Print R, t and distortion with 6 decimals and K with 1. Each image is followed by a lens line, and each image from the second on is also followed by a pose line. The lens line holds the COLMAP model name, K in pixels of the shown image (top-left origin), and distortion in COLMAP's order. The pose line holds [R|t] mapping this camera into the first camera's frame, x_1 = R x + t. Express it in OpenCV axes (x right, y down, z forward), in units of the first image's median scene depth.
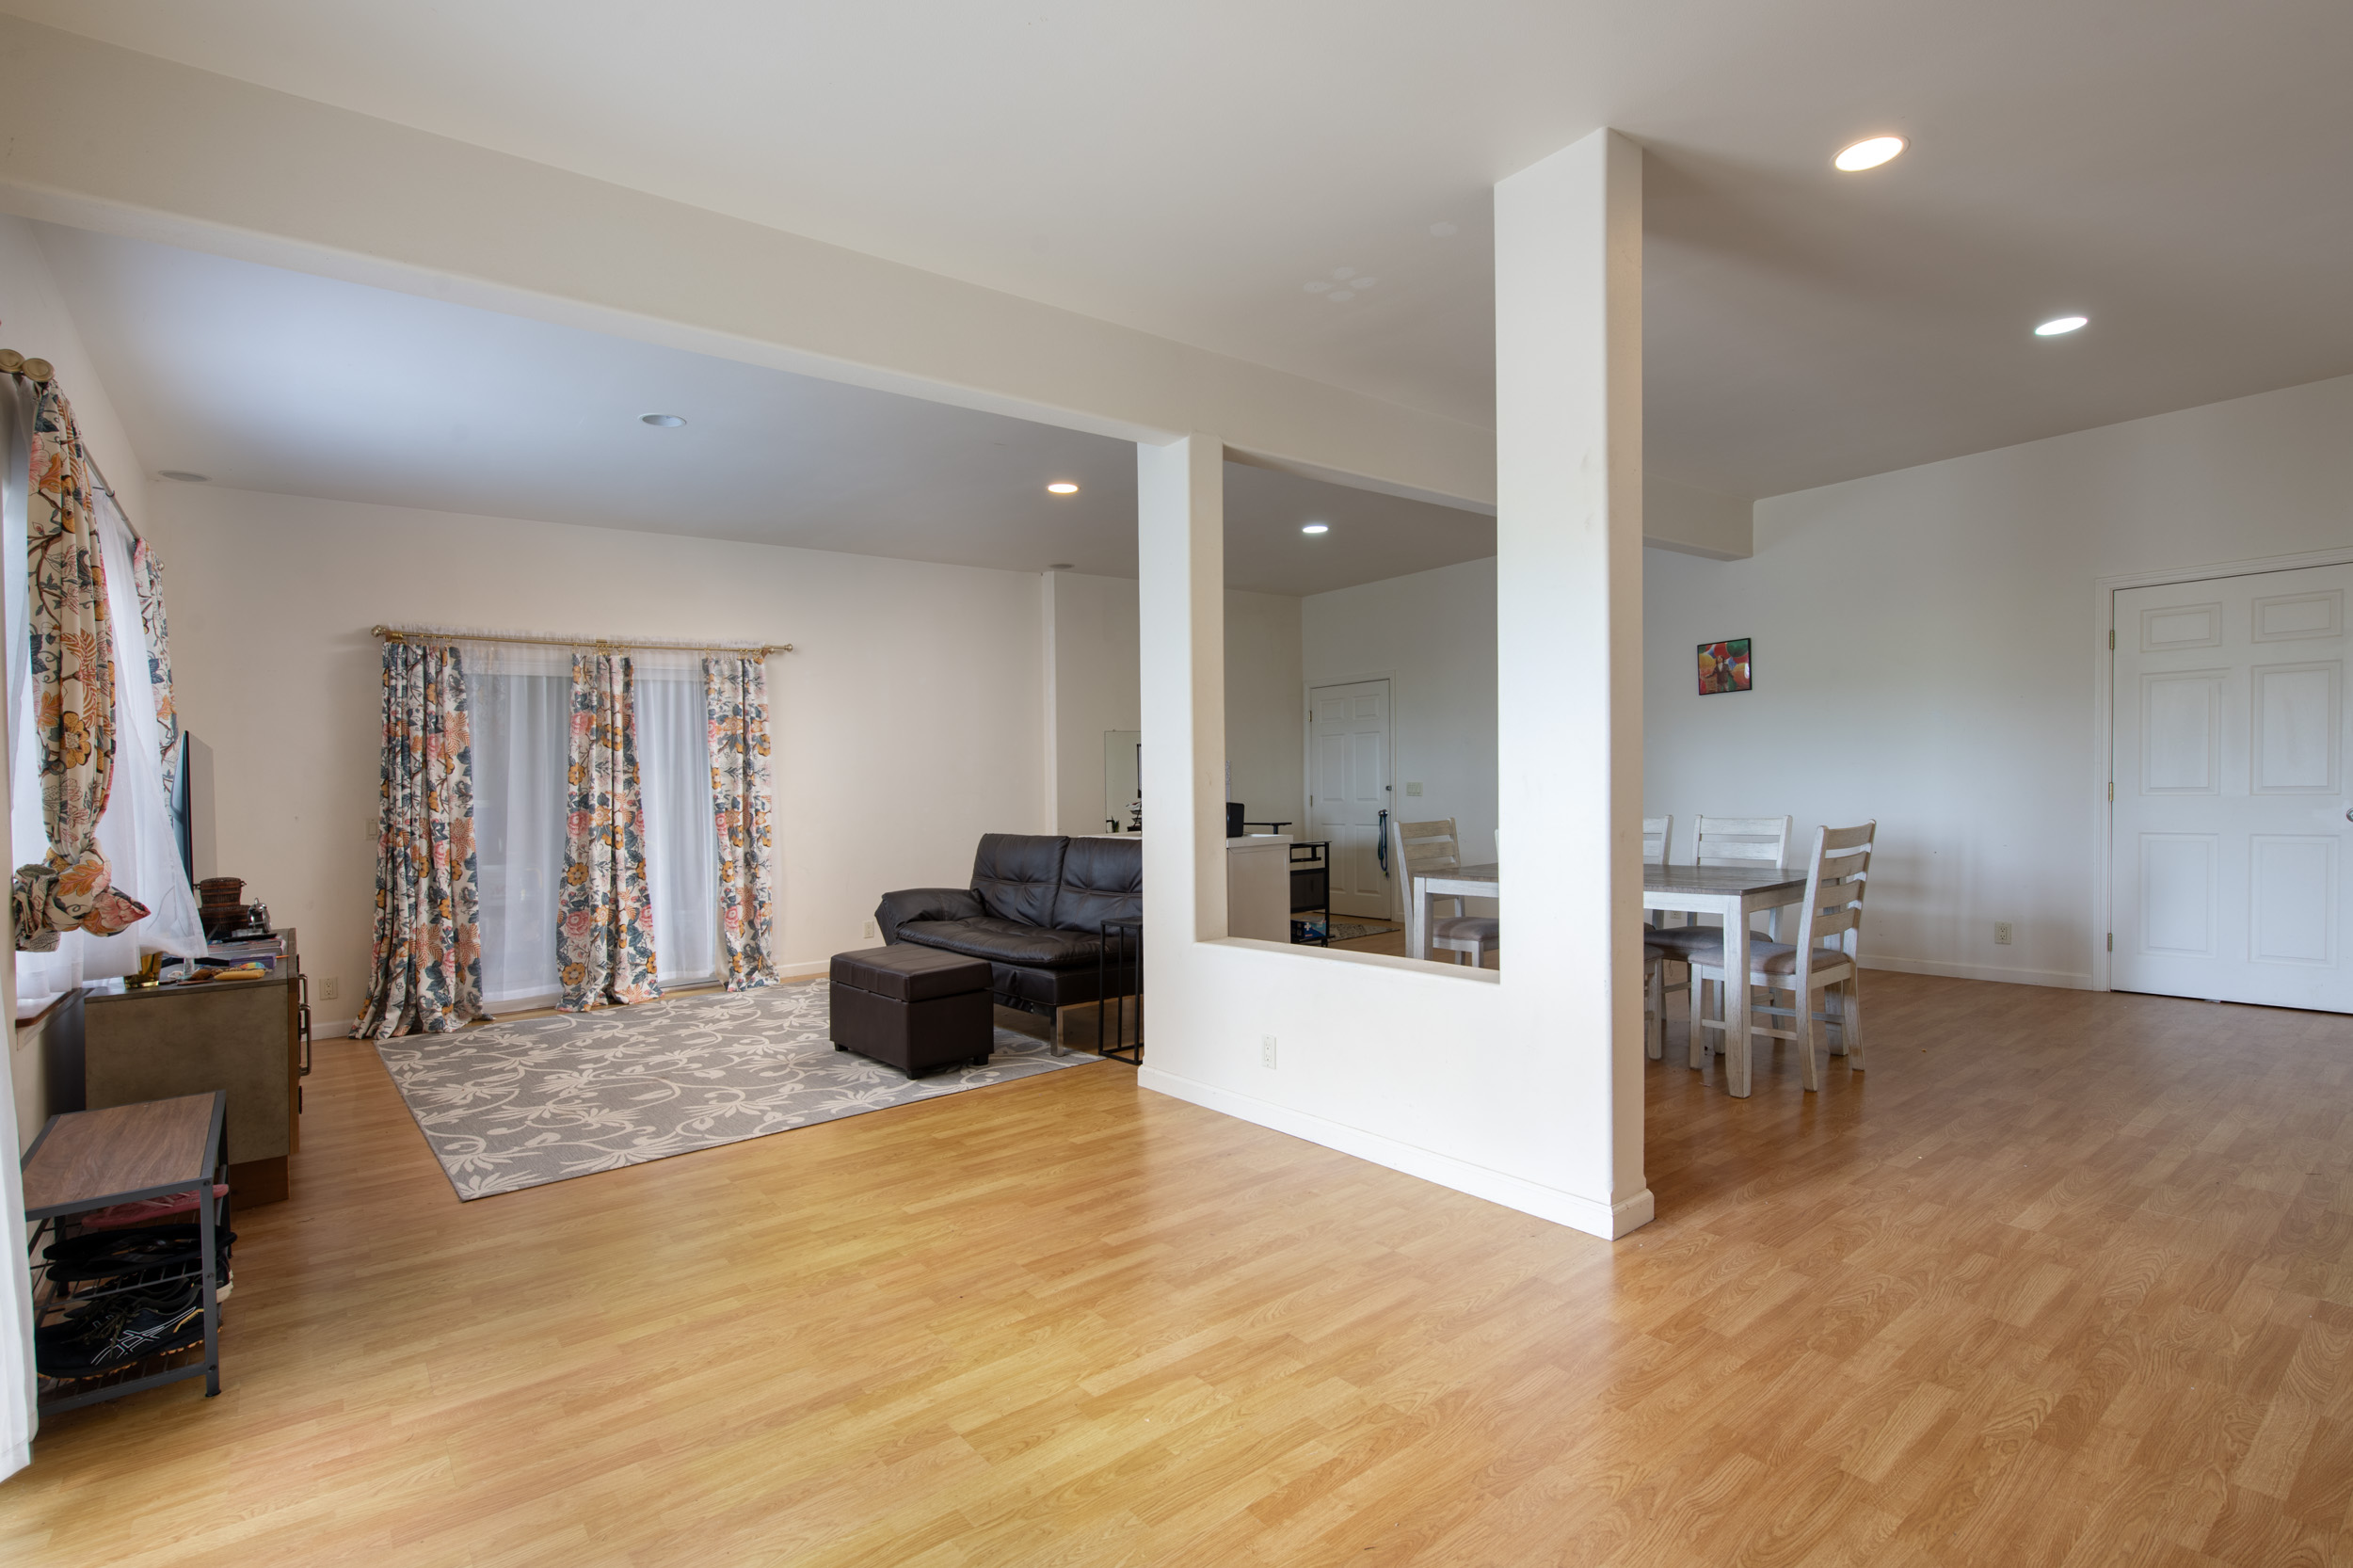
lens RADIAL K [[1147.8, 0, 1184.4], [0, 1147.8, 798.5], [0, 0, 1]] dist [-0.002950, -0.000296]
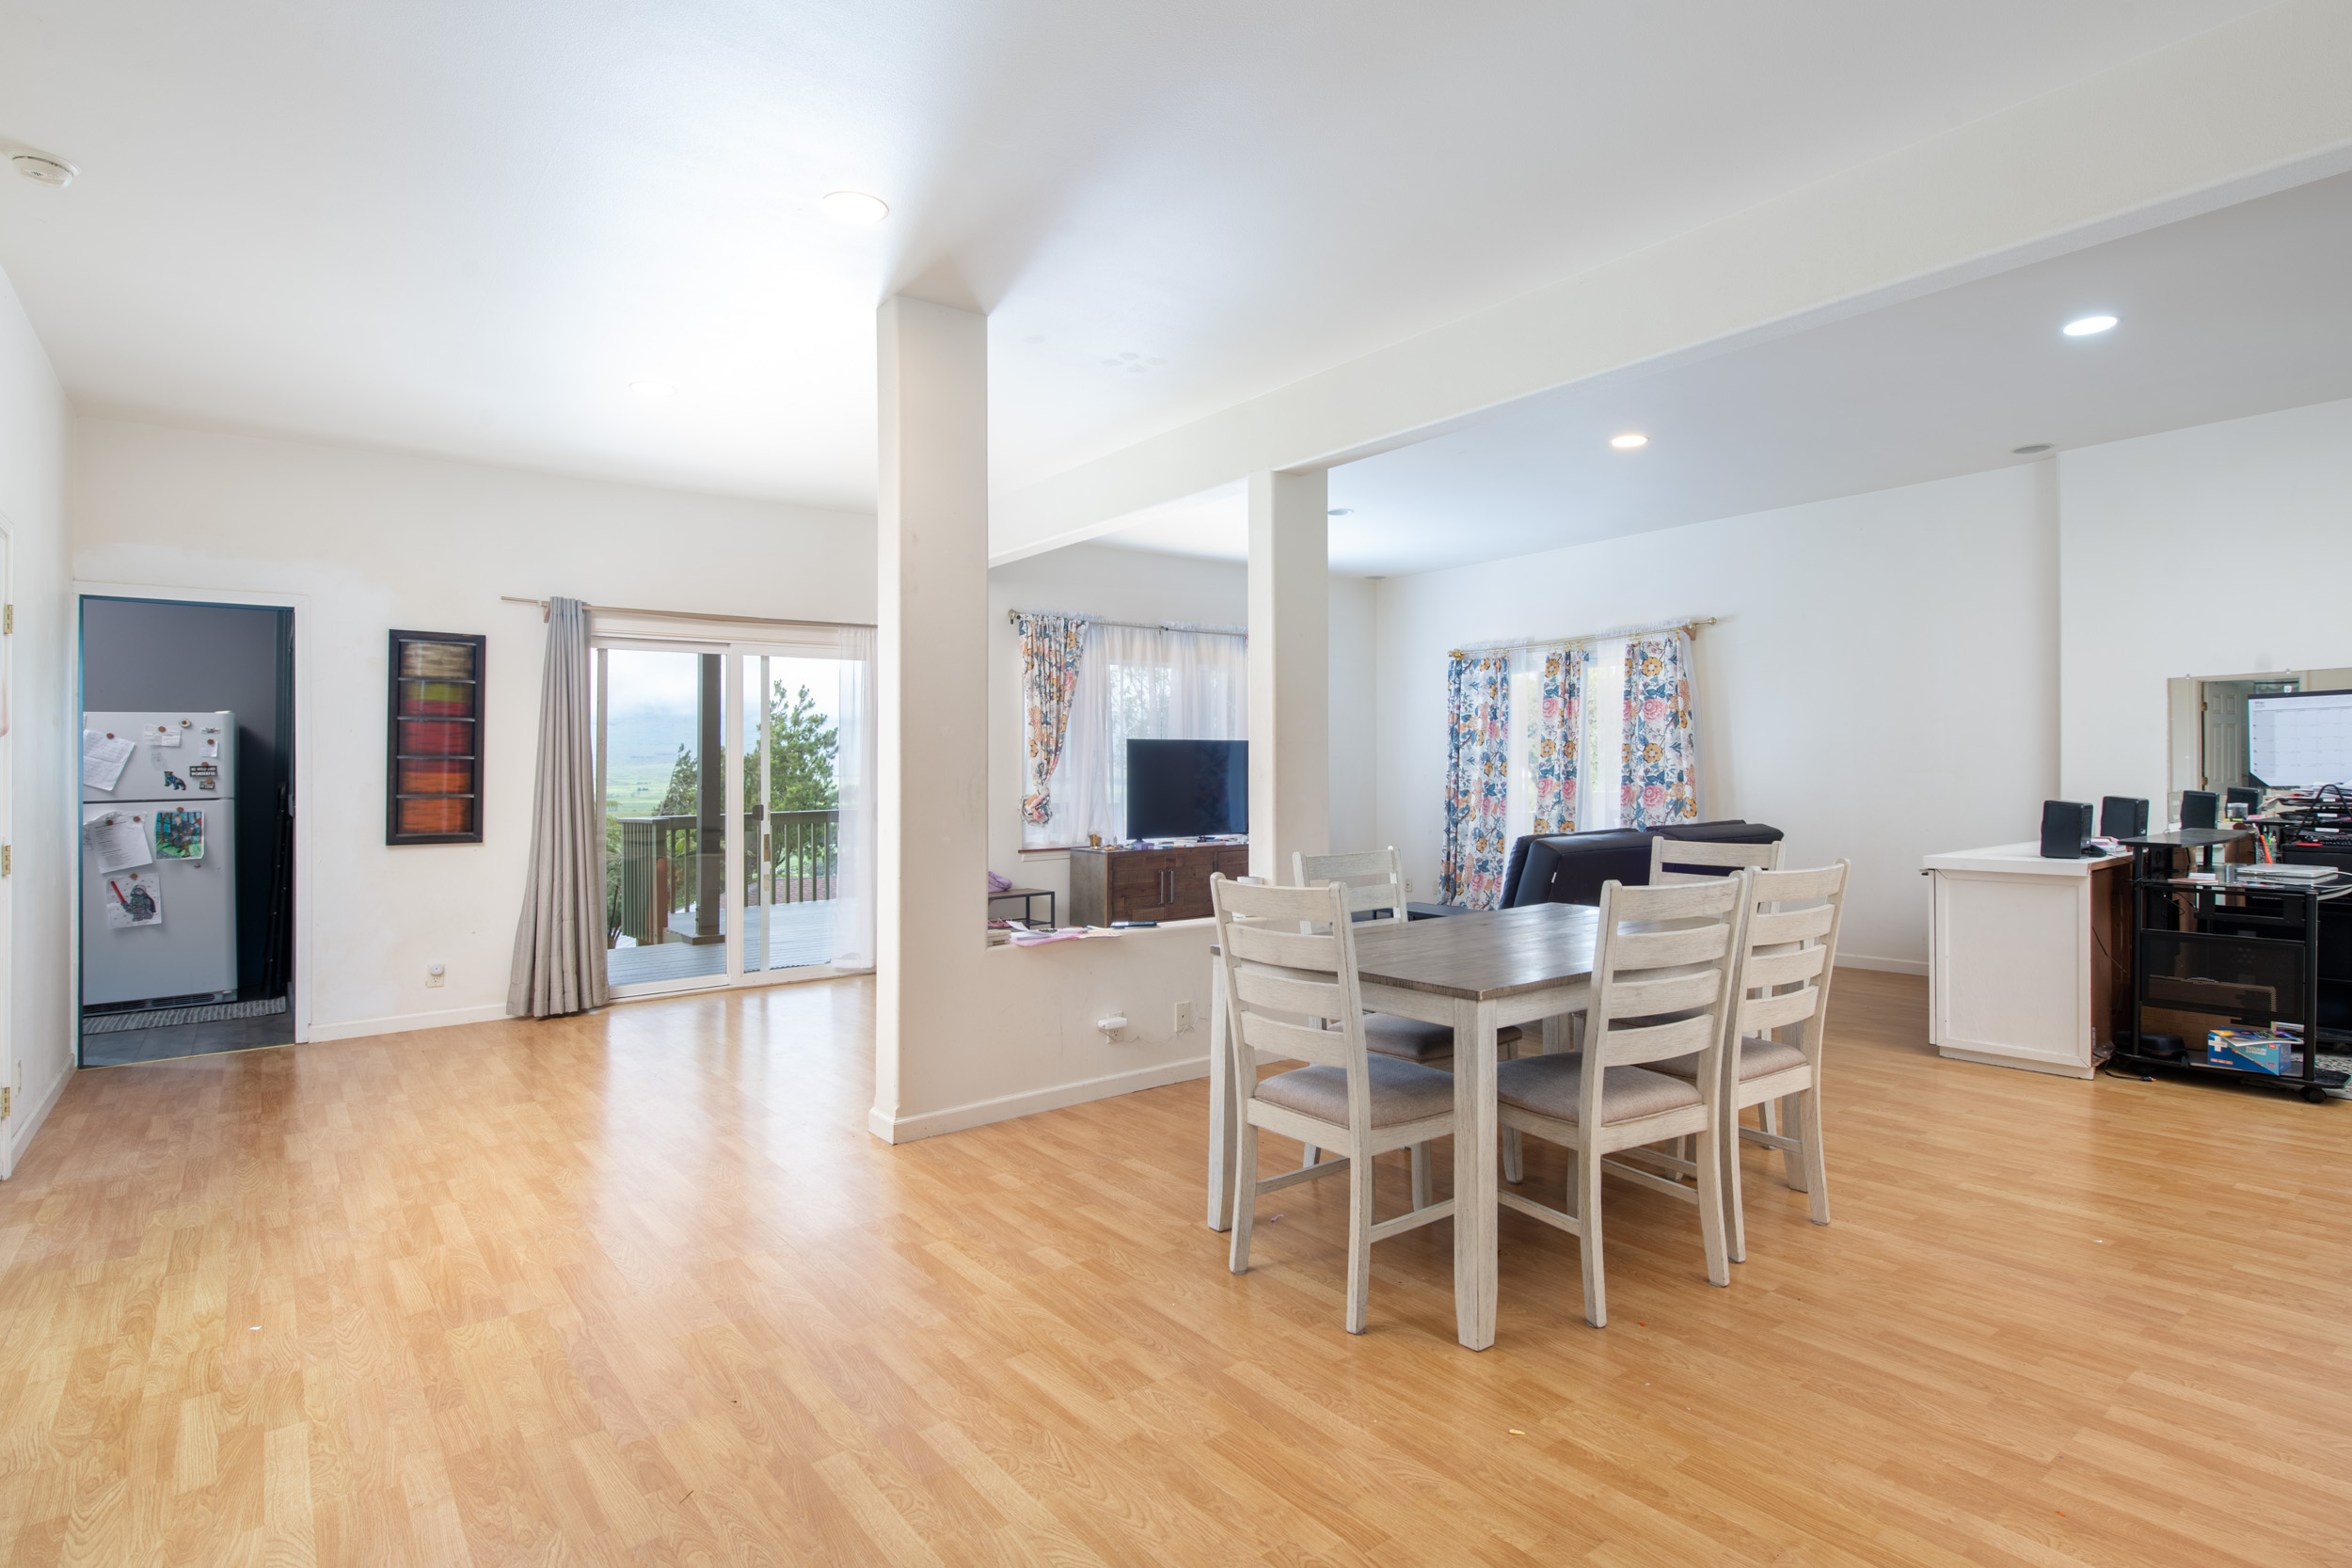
lens RADIAL K [[1180.7, 0, 1177.8], [0, 1180.7, 770.1], [0, 0, 1]] dist [-0.003084, -0.000403]
pose [[-0.019054, 0.034113, -0.999236, 1.823801], [-0.003197, 0.999411, 0.034180, -0.095116], [0.999813, 0.003845, -0.018934, 1.452238]]
